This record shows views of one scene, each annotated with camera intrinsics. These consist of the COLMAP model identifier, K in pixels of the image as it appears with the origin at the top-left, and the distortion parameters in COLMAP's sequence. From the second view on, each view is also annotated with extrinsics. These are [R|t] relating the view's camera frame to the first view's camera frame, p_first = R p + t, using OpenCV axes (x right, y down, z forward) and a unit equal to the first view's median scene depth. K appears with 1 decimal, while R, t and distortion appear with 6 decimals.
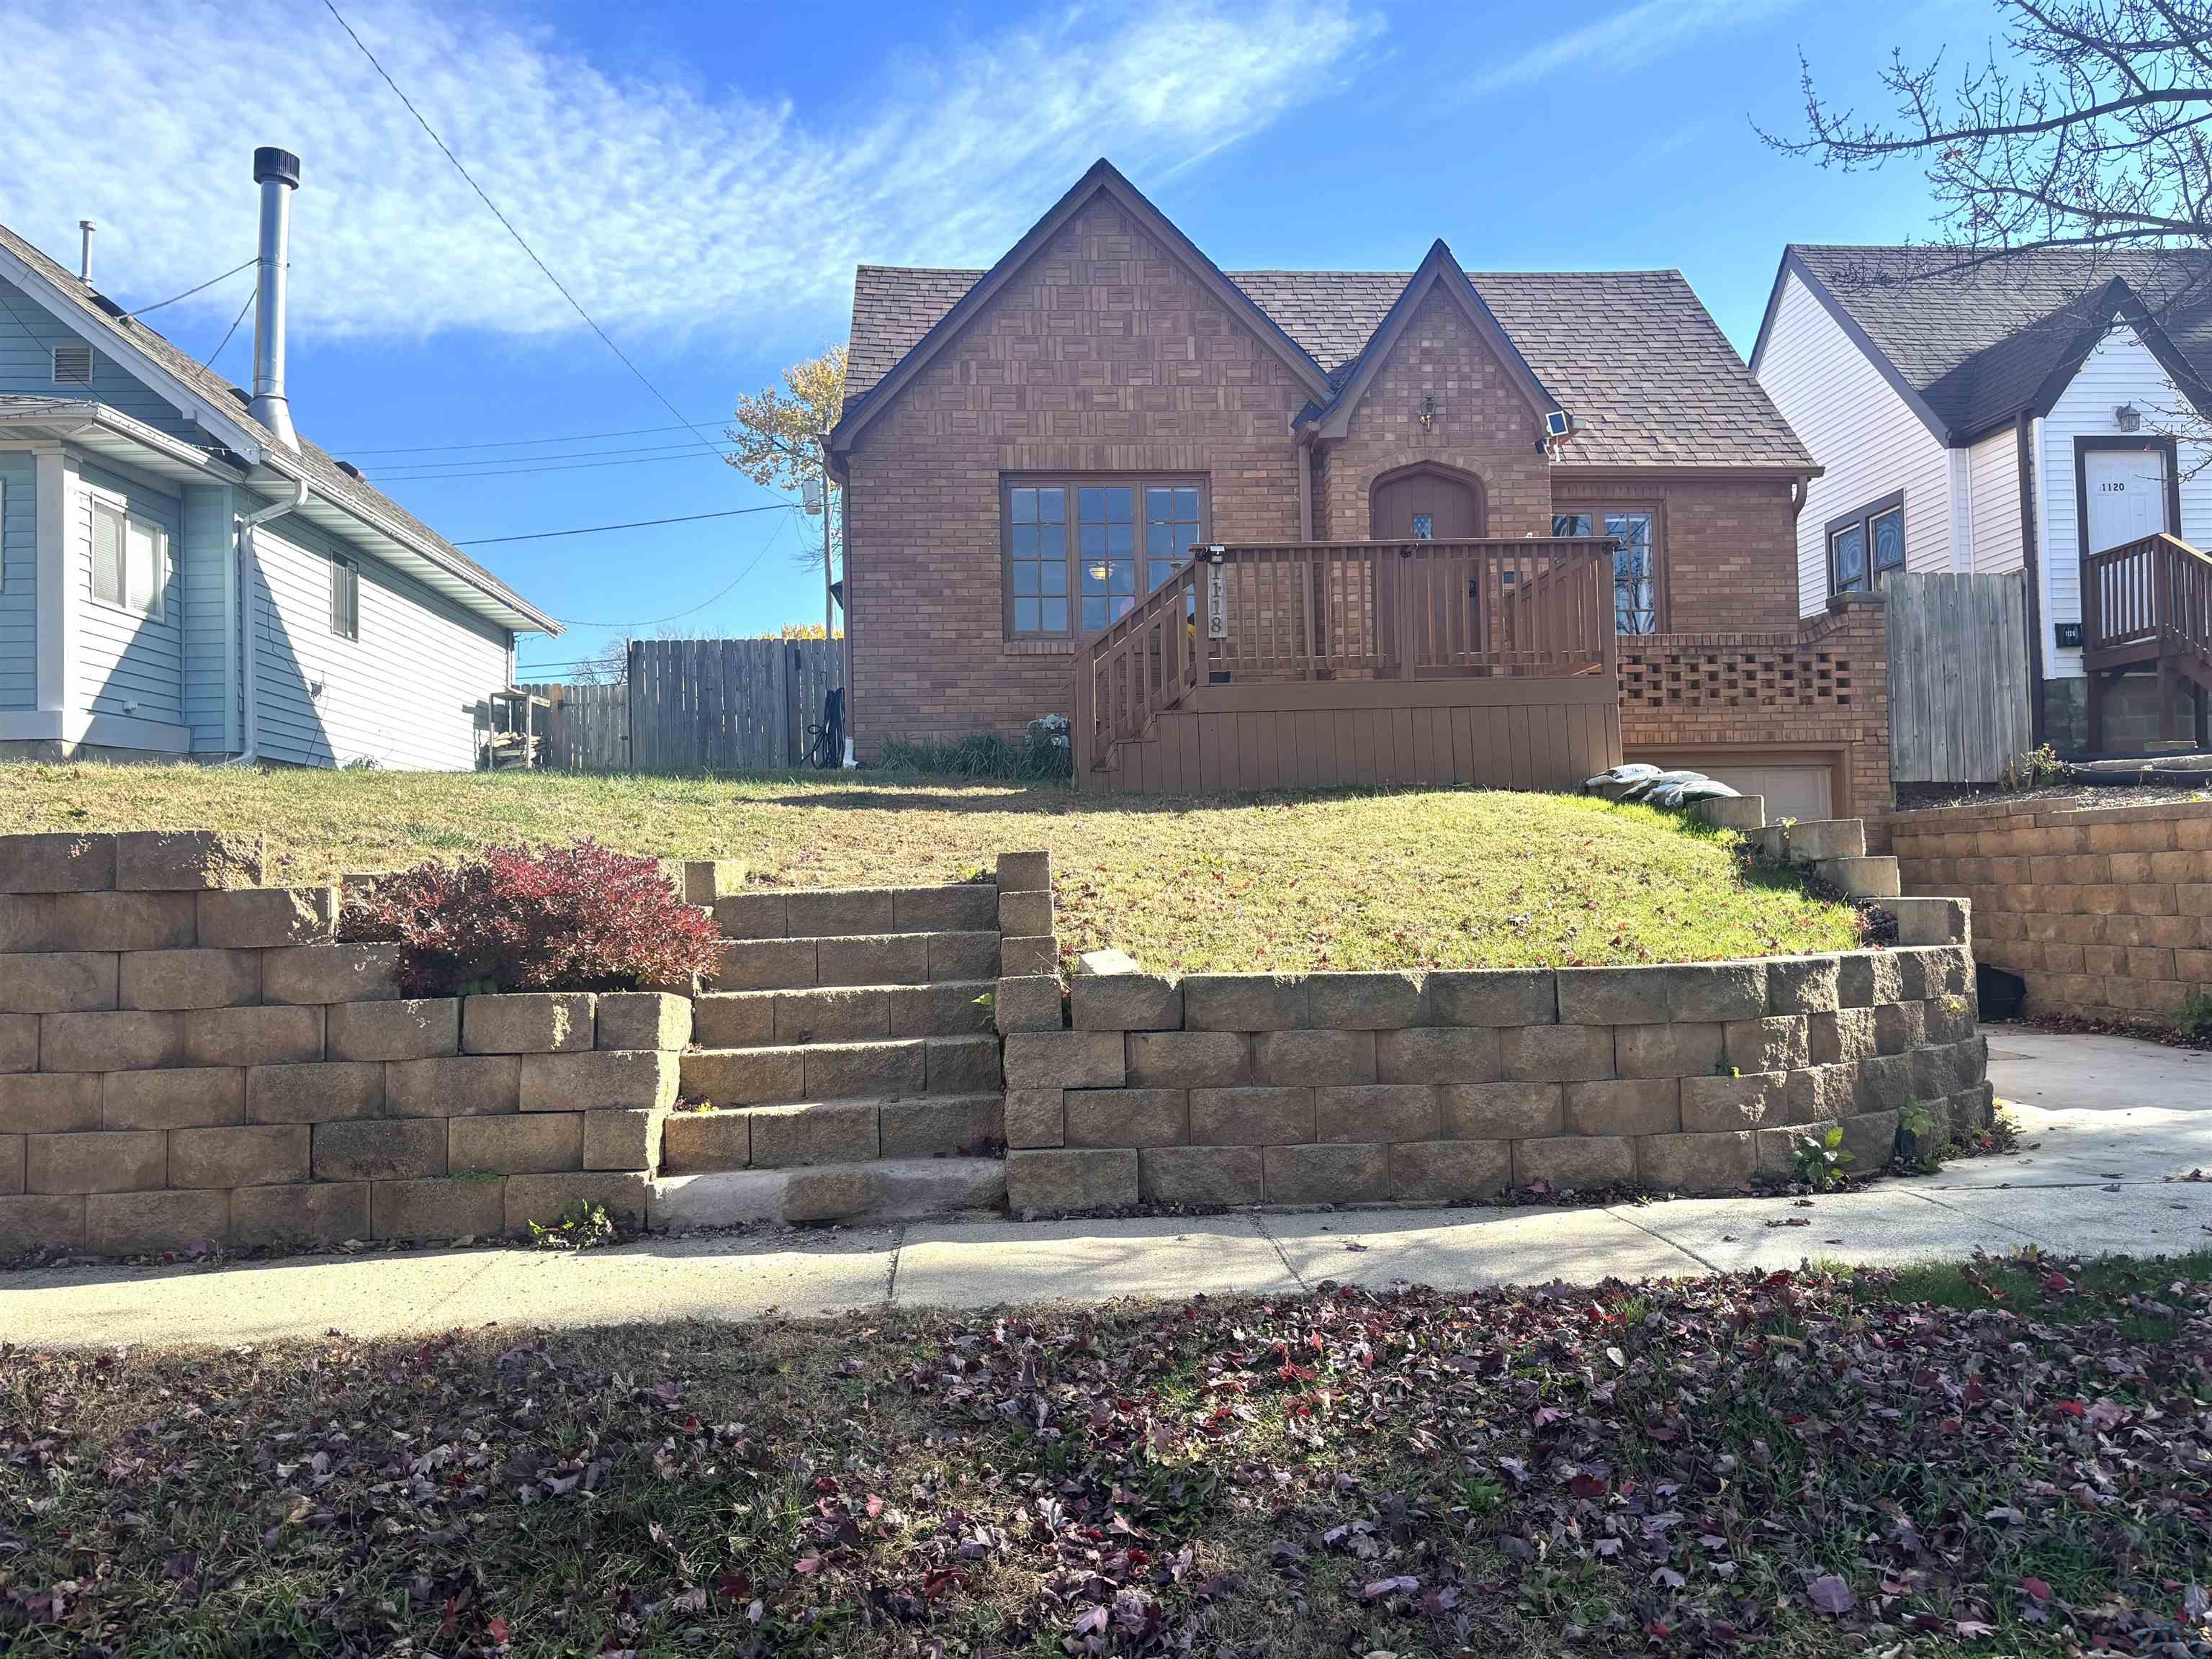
lens RADIAL K [[1670.2, 0, 1110.3], [0, 1670.2, 826.2], [0, 0, 1]] dist [0.019951, -0.006417]
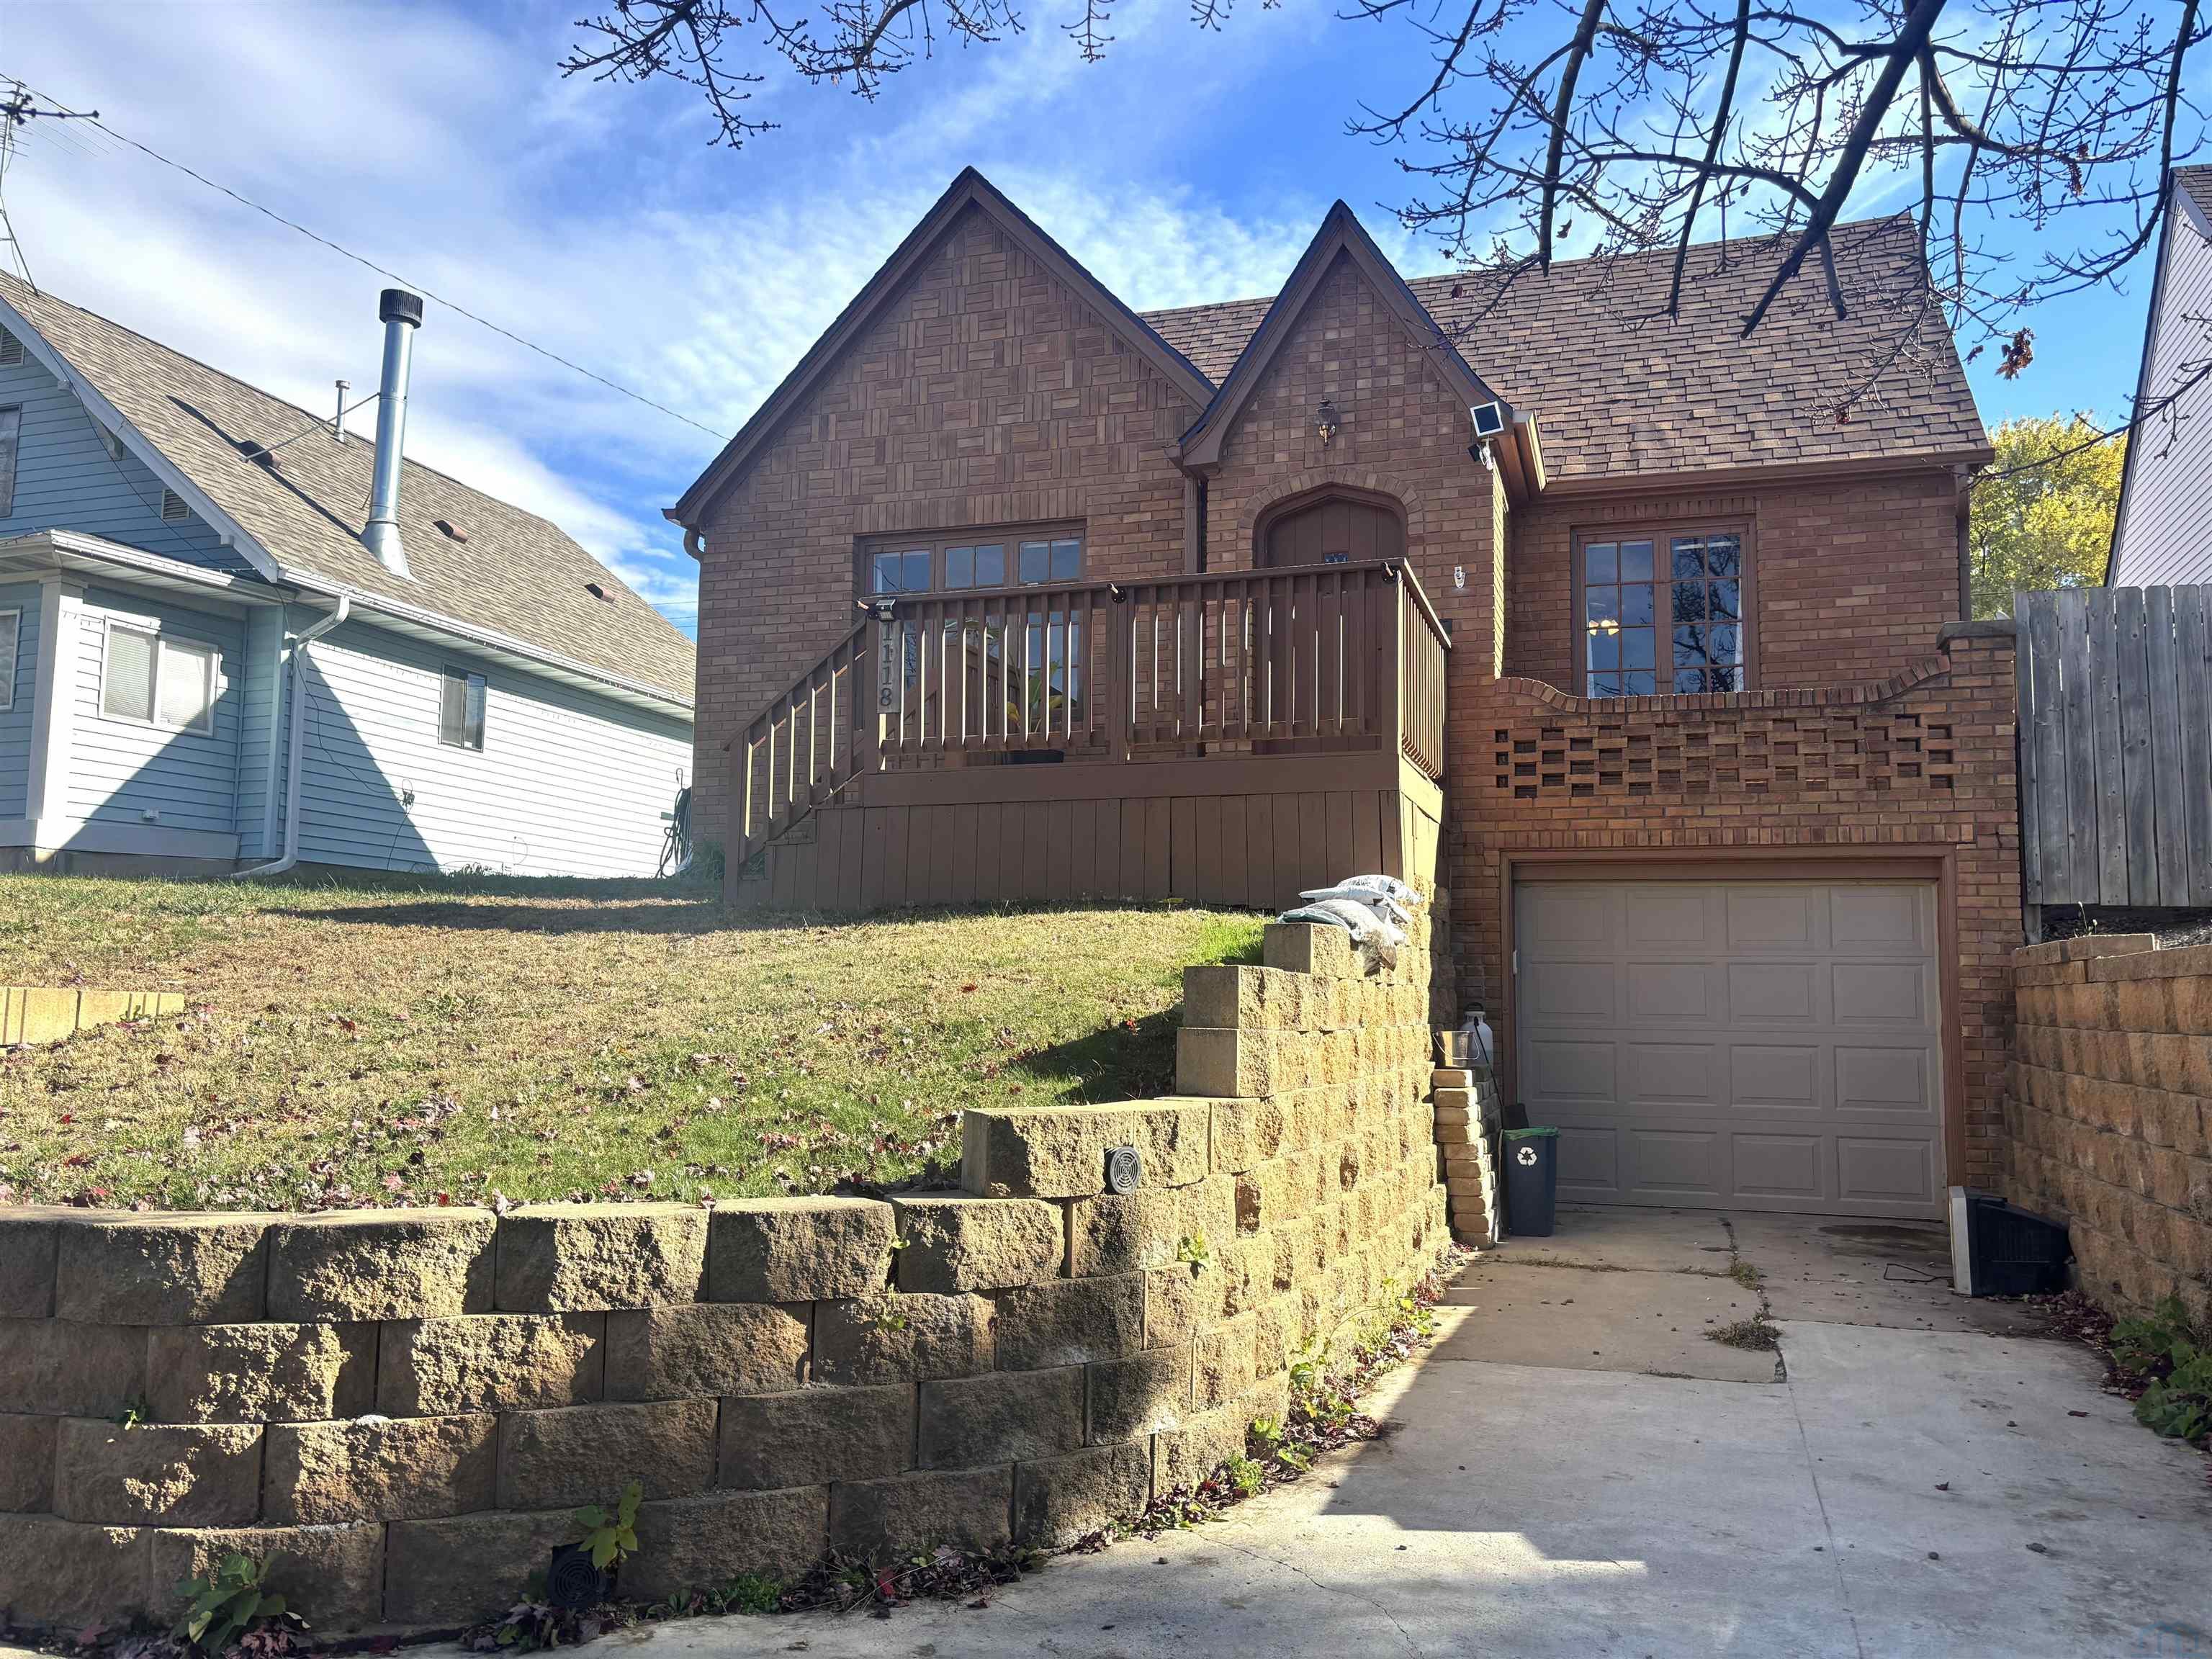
lens RADIAL K [[1670.2, 0, 1107.0], [0, 1670.2, 838.6], [0, 0, 1]] dist [0.019951, -0.006417]
pose [[0.926709, -0.003726, -0.375761, 0.386255], [-0.017714, 0.998406, -0.053588, -0.010429], [0.375362, 0.056316, 0.925166, 0.253462]]
